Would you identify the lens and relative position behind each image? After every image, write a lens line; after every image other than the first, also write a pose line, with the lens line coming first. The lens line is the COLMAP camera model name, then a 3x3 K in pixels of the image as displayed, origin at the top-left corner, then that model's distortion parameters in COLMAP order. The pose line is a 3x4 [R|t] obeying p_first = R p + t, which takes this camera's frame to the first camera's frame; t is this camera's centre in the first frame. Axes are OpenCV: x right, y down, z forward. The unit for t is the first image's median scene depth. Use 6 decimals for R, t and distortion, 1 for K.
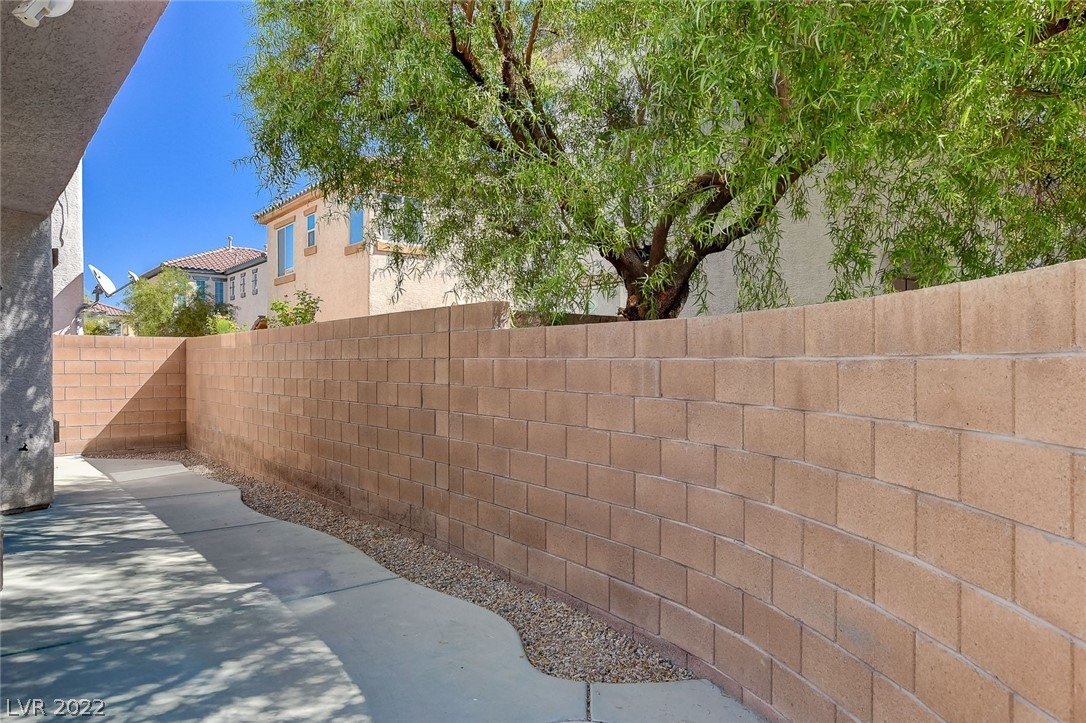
lens RADIAL K [[698.6, 0, 541.9], [0, 698.6, 360.4], [0, 0, 1]] dist [0.004204, 0.001120]
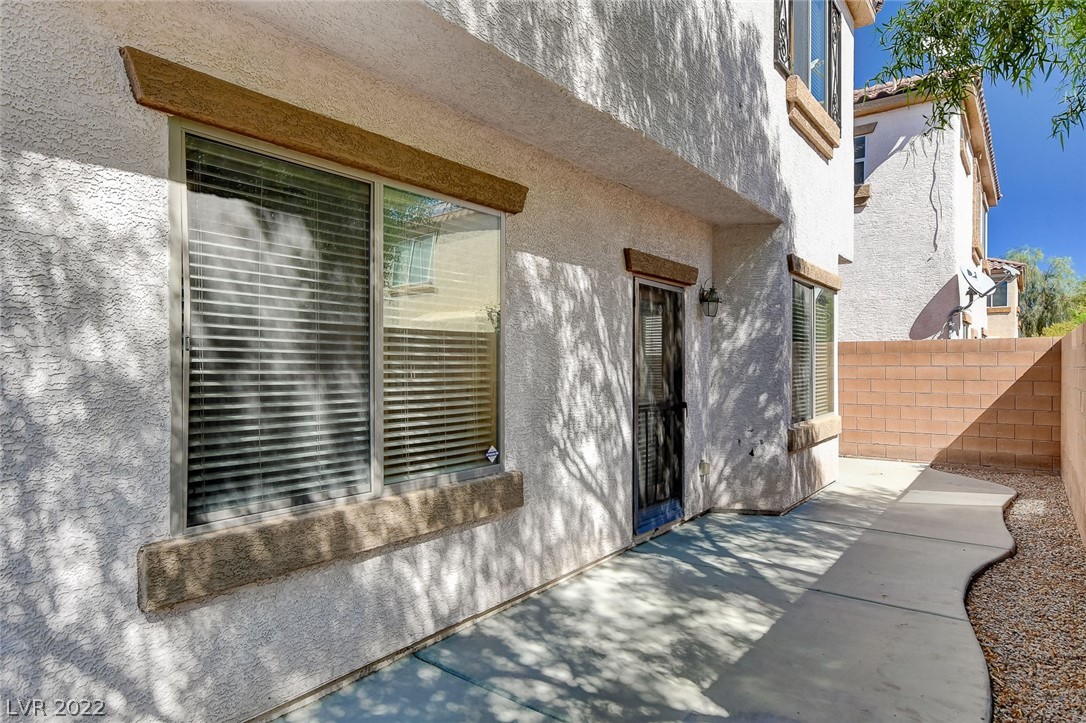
lens RADIAL K [[627.0, 0, 541.9], [0, 627.0, 371.2], [0, 0, 1]] dist [-0.000229, -0.000085]
pose [[0.248548, 0.004886, -0.968607, 0.109642], [0.006197, 0.999959, 0.006634, -0.004763], [0.968600, -0.007651, 0.248508, 0.656331]]
